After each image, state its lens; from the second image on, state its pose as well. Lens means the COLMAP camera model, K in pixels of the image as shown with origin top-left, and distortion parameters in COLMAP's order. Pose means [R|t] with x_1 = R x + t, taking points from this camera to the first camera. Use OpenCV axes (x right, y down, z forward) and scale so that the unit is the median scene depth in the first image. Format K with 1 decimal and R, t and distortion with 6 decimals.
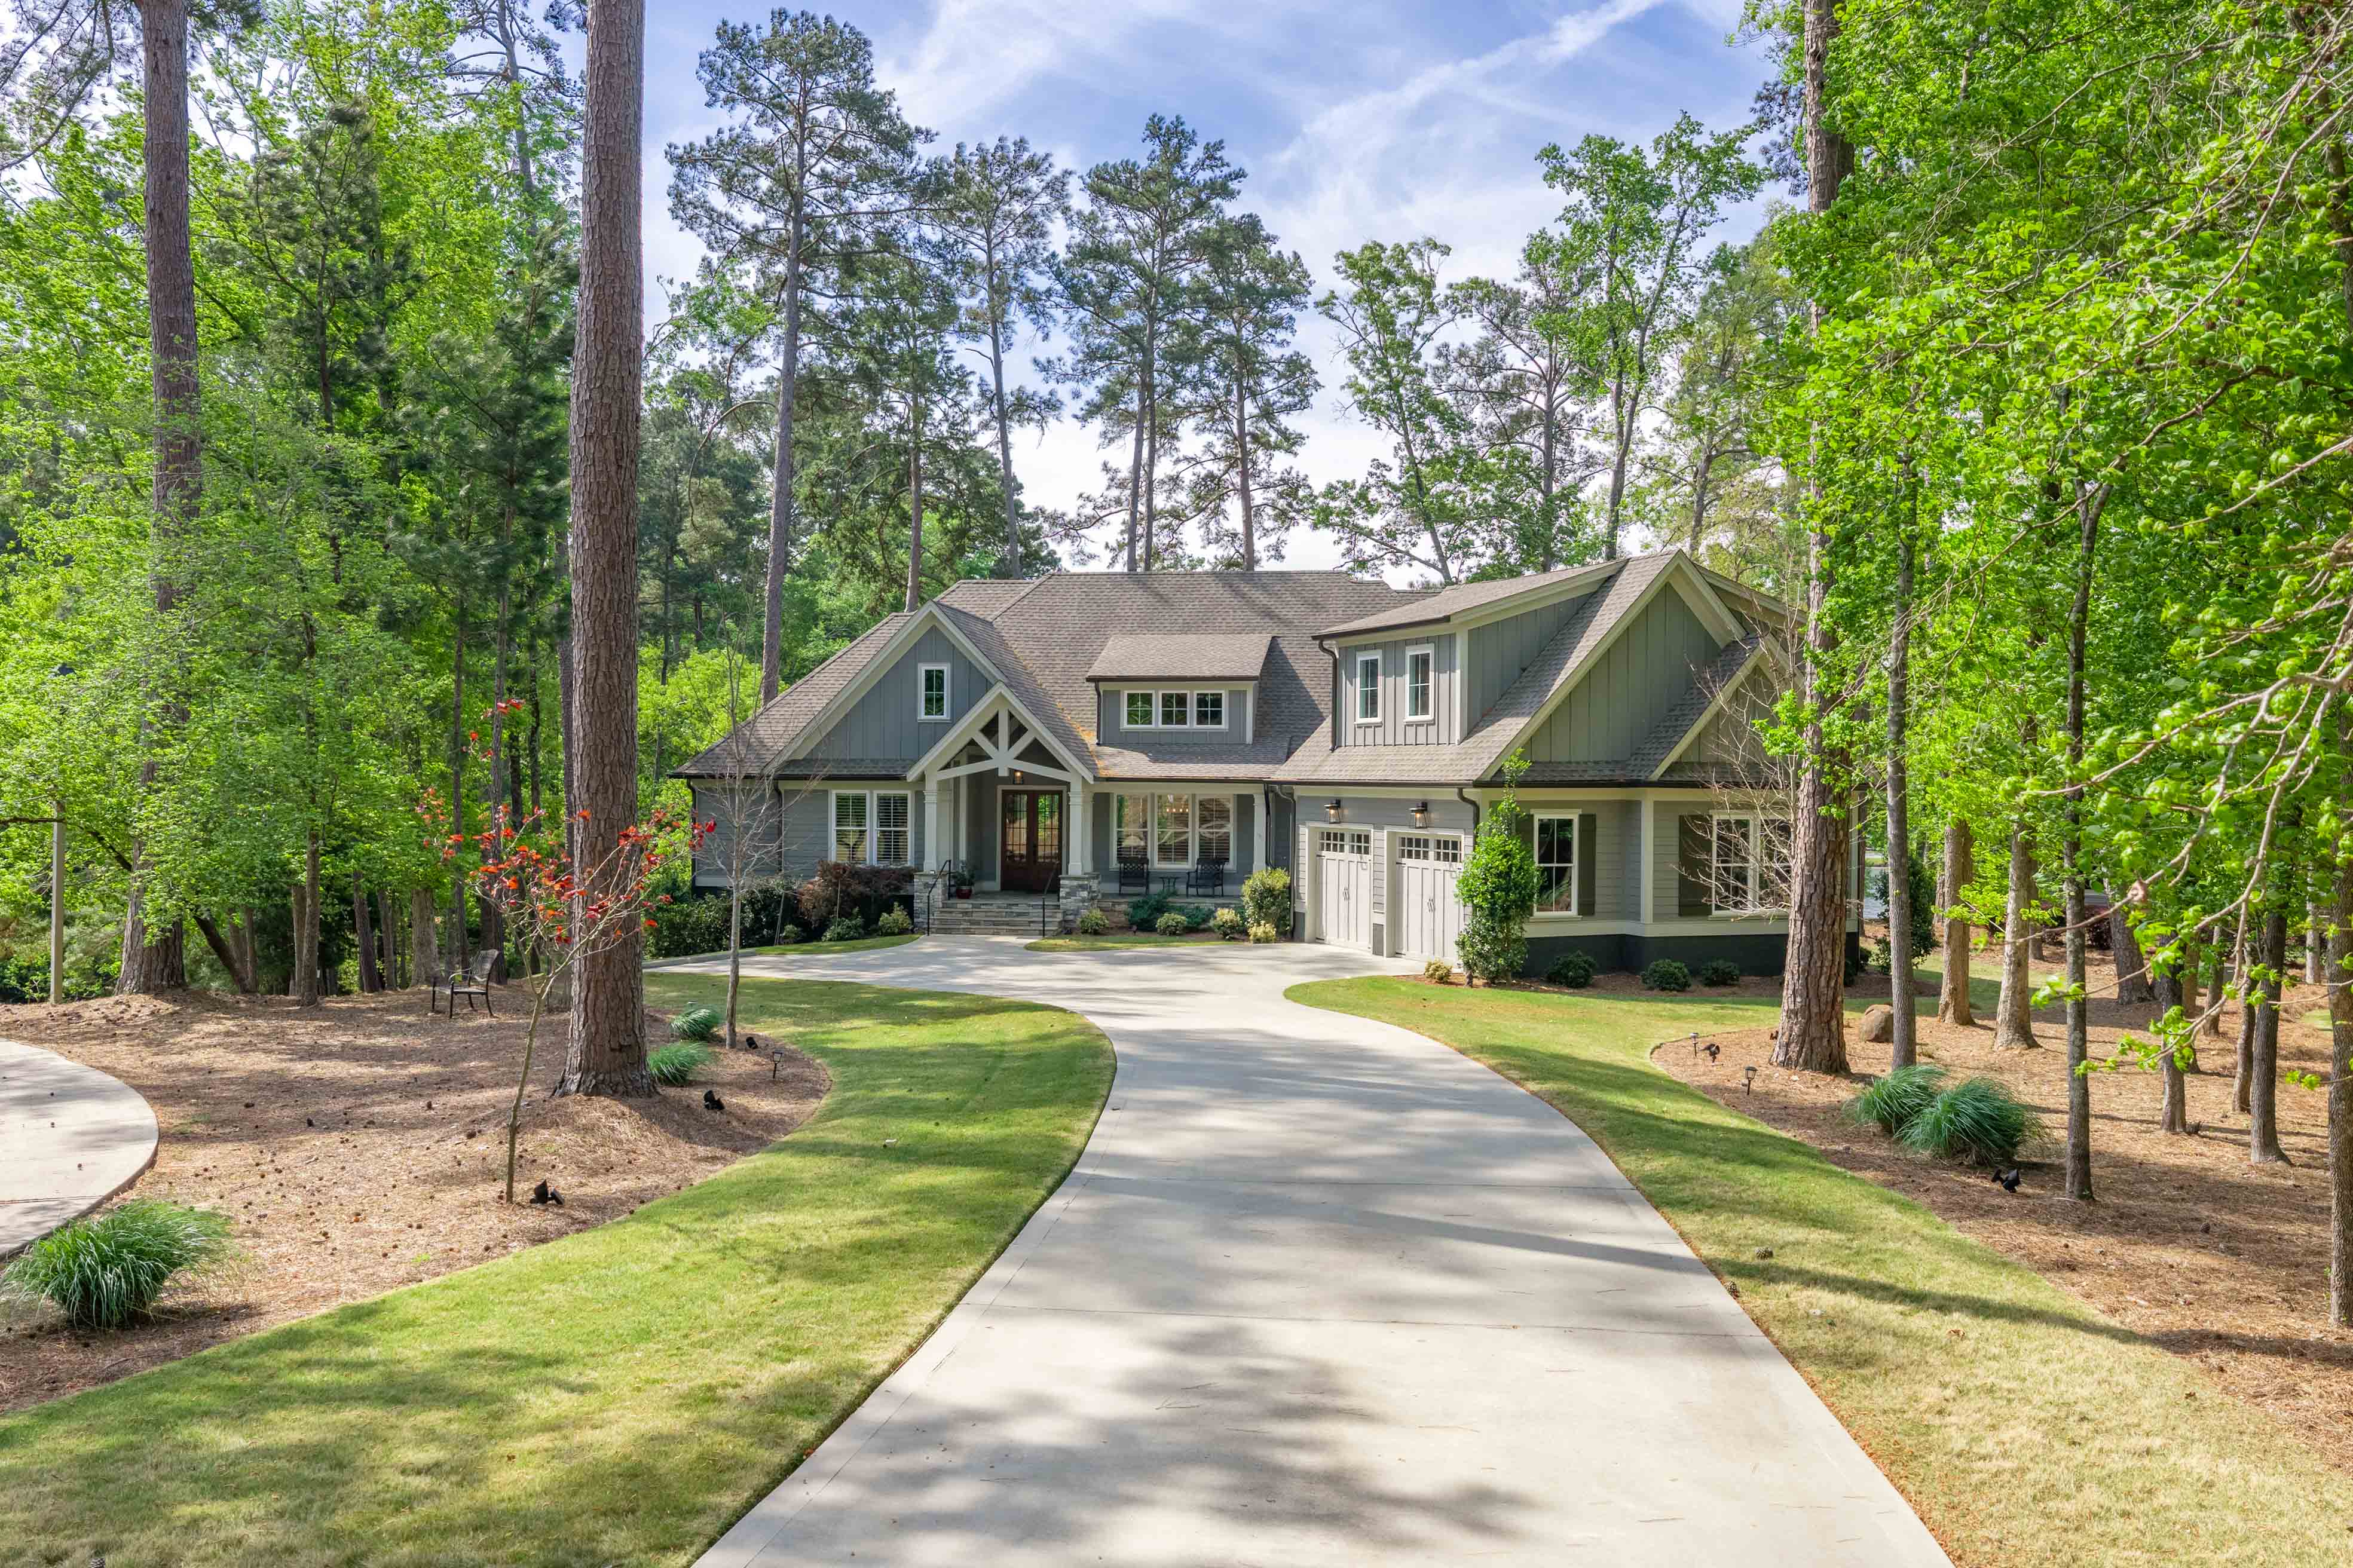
lens RADIAL K [[1951.4, 0, 1152.2], [0, 1951.4, 761.1], [0, 0, 1]] dist [0.026435, -0.047622]
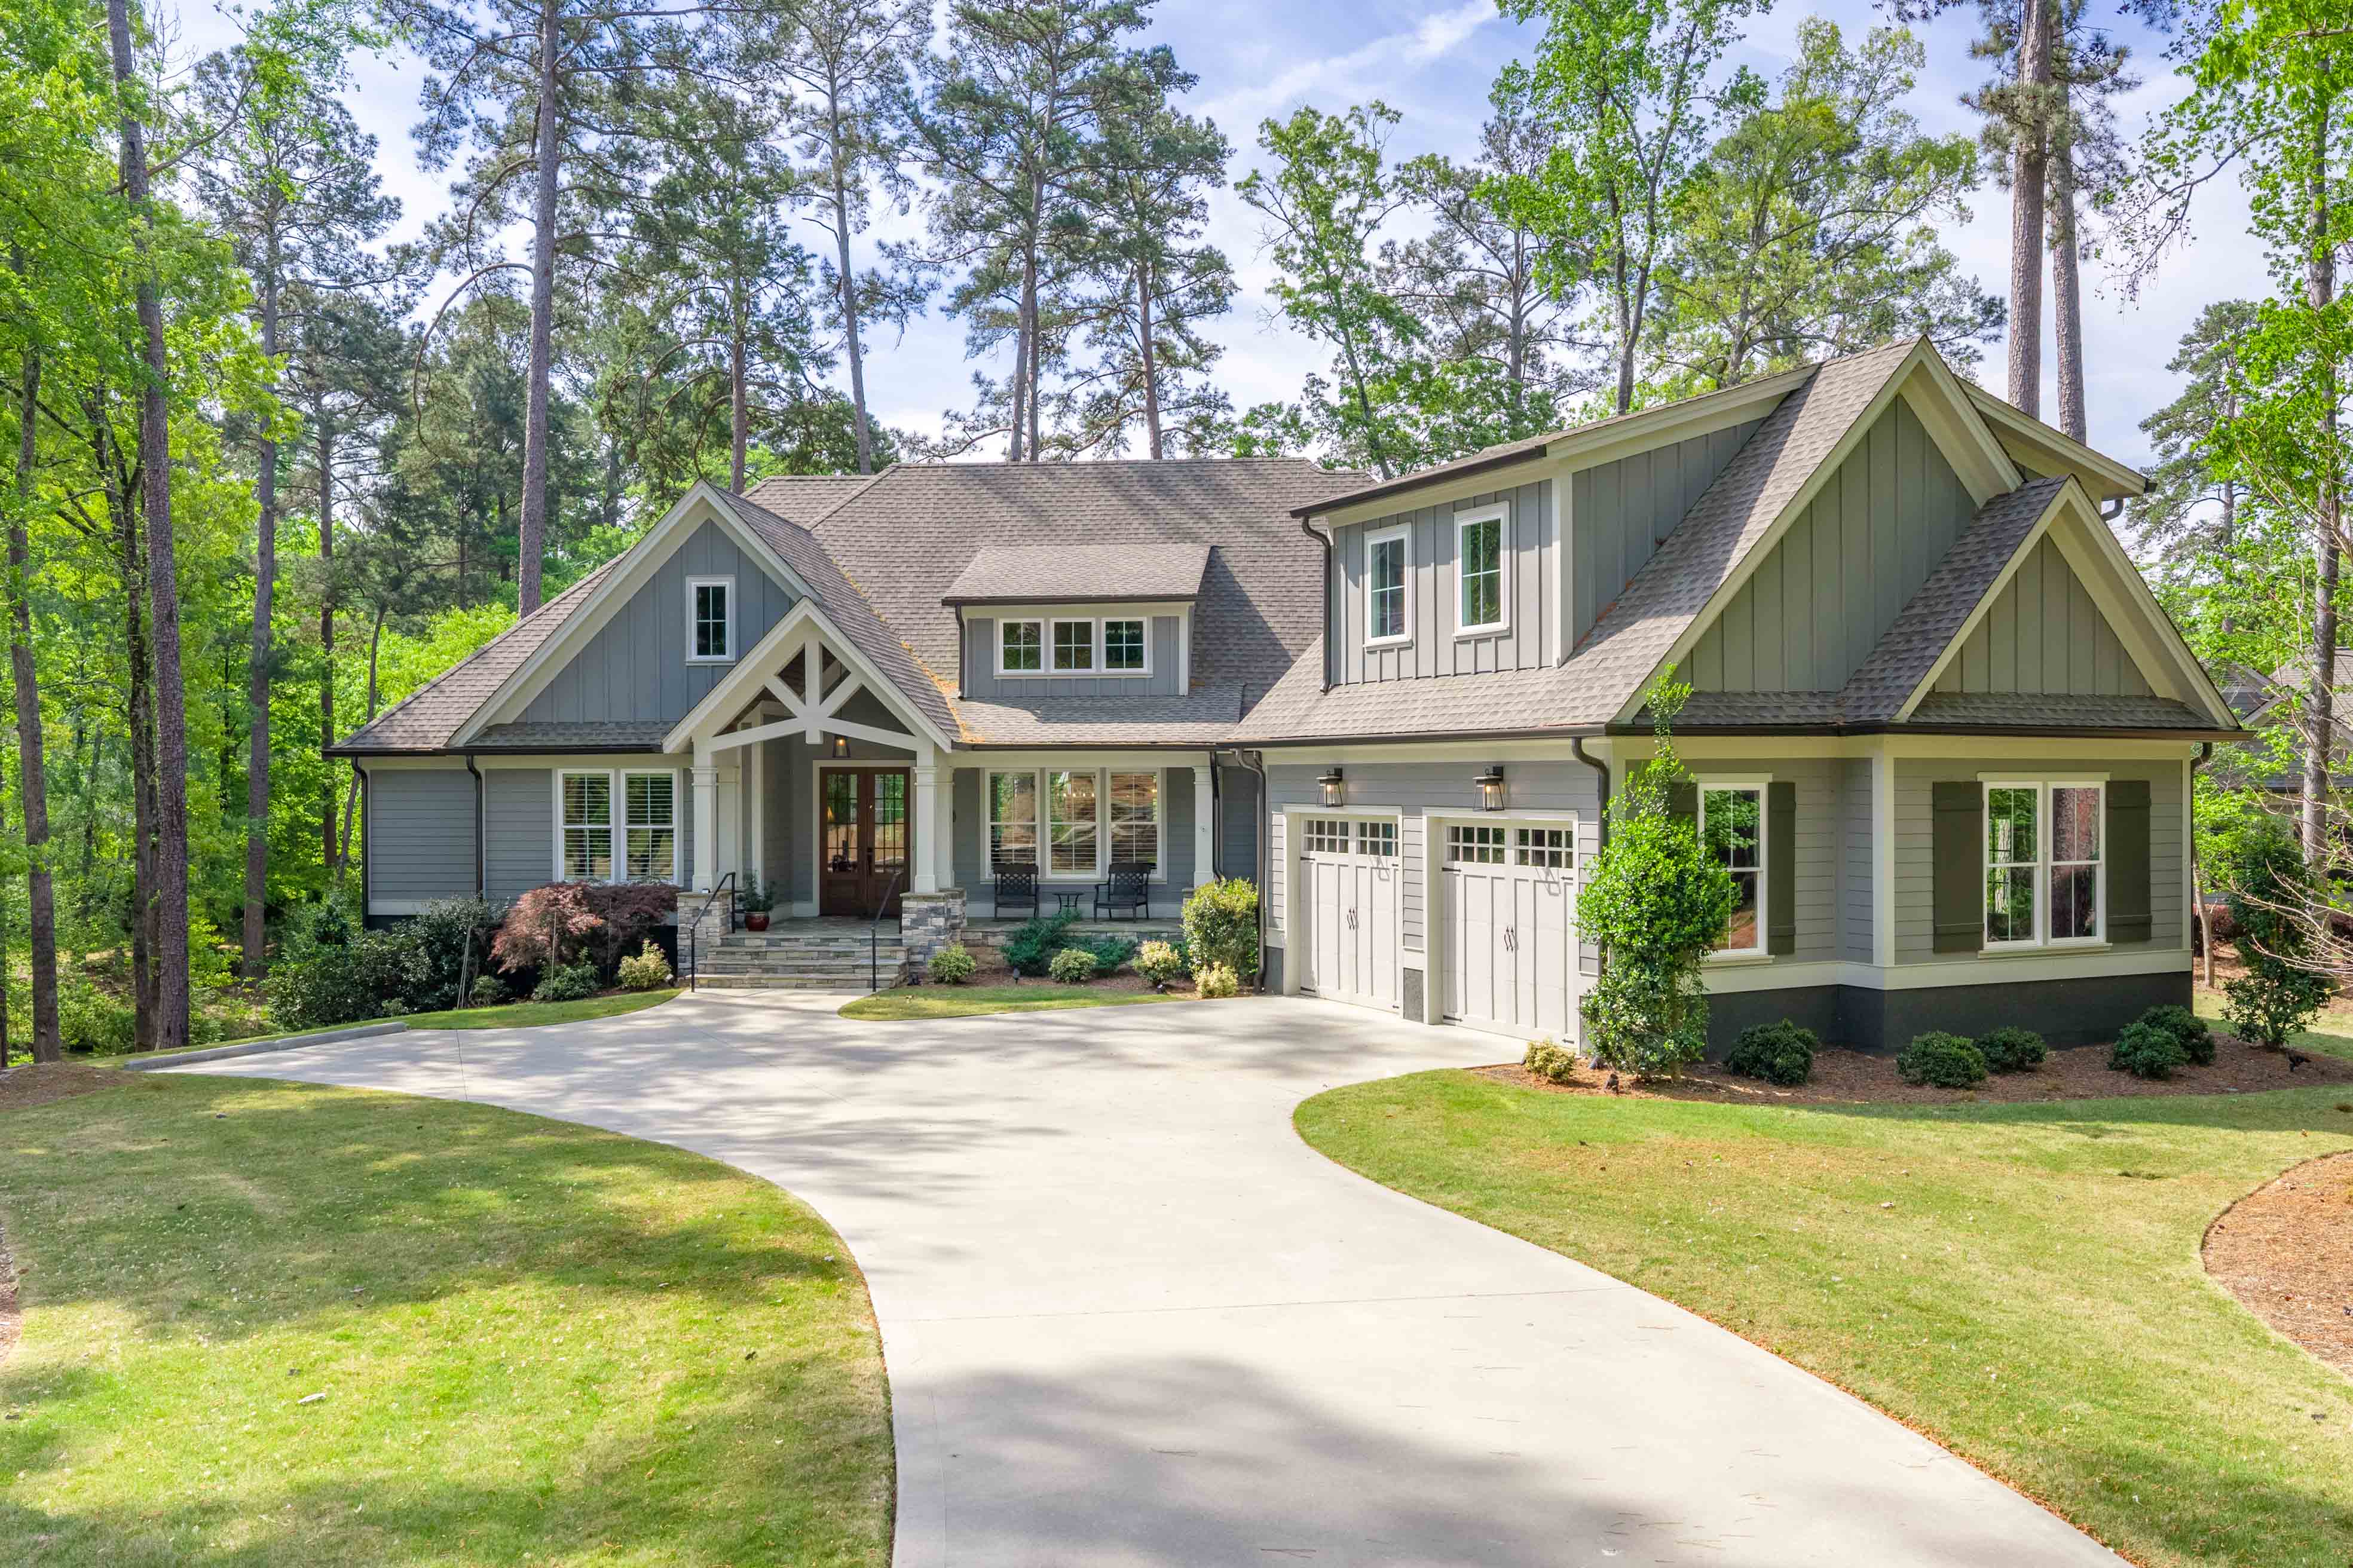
lens RADIAL K [[1951.4, 0, 1170.9], [0, 1951.4, 787.9], [0, 0, 1]] dist [0.026435, -0.047622]
pose [[0.997743, -0.010294, 0.066348, -0.000115], [0.009536, 0.999886, 0.011738, 0.015443], [-0.066461, -0.011079, 0.997727, 0.324526]]
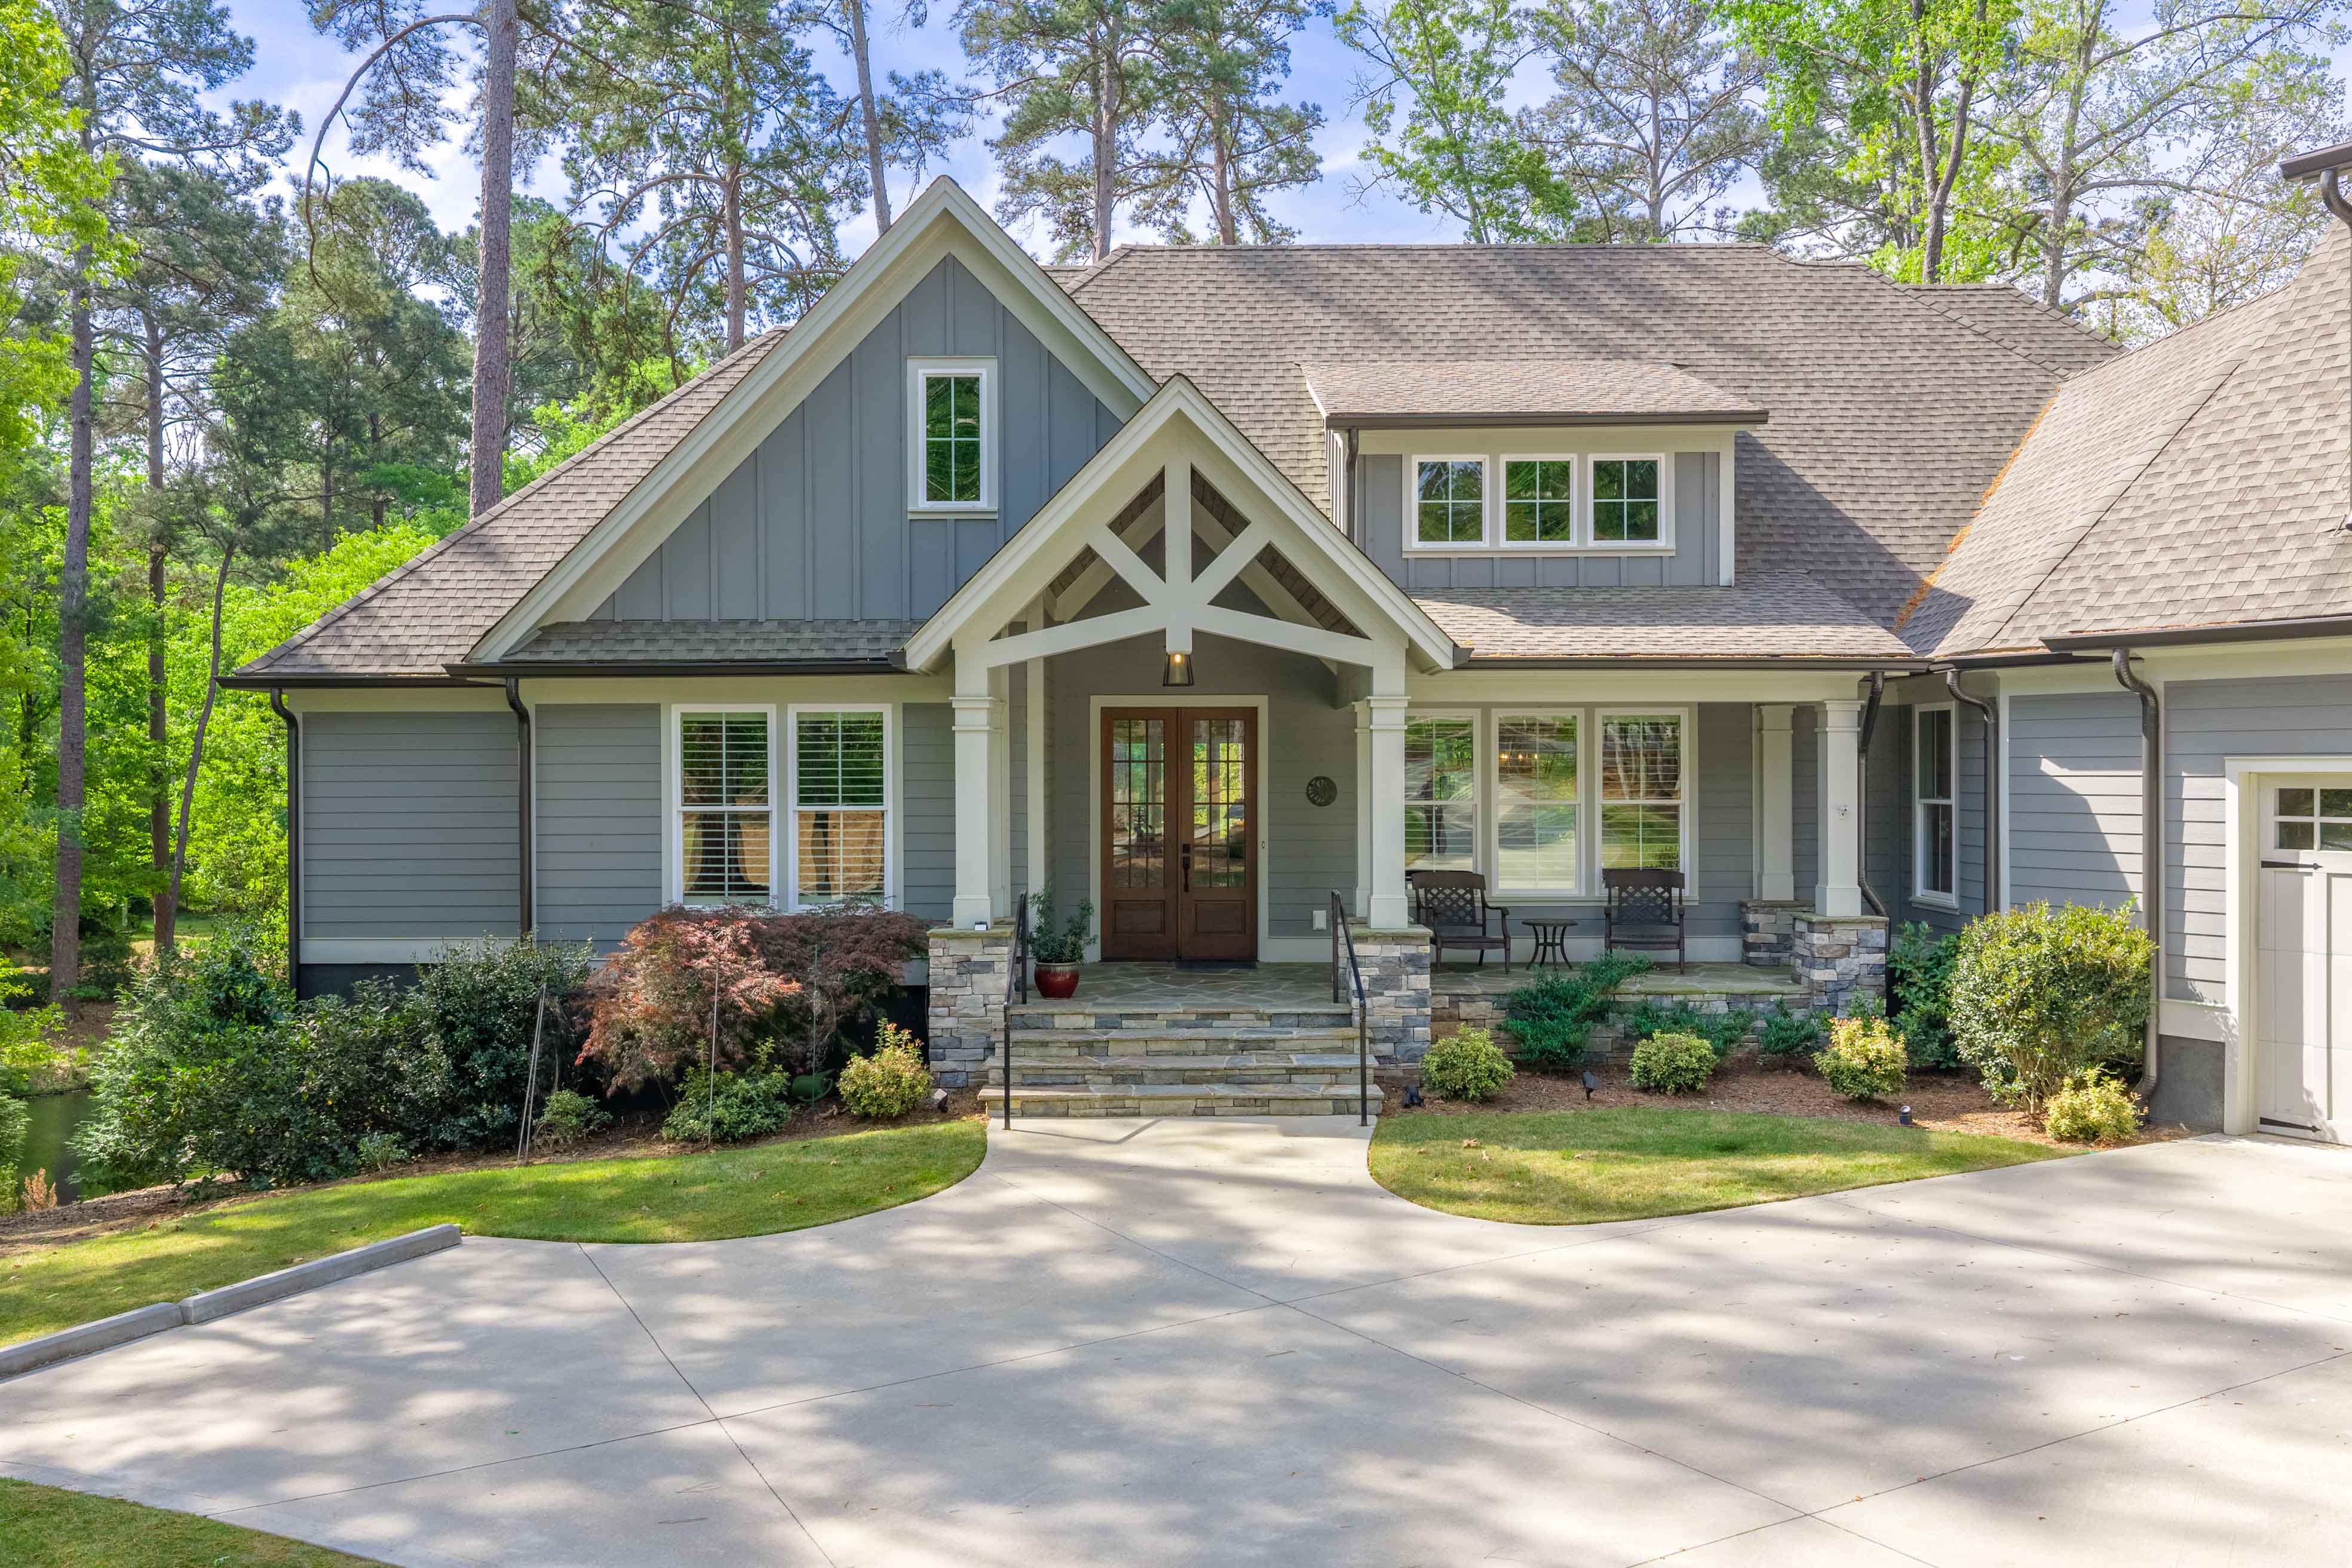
lens RADIAL K [[1950.6, 0, 1161.6], [0, 1950.6, 794.4], [0, 0, 1]] dist [0.026435, -0.047622]
pose [[0.989626, -0.011565, 0.143203, -0.125617], [0.009036, 0.999792, 0.018299, 0.025848], [-0.143385, -0.016816, 0.989524, 0.625259]]
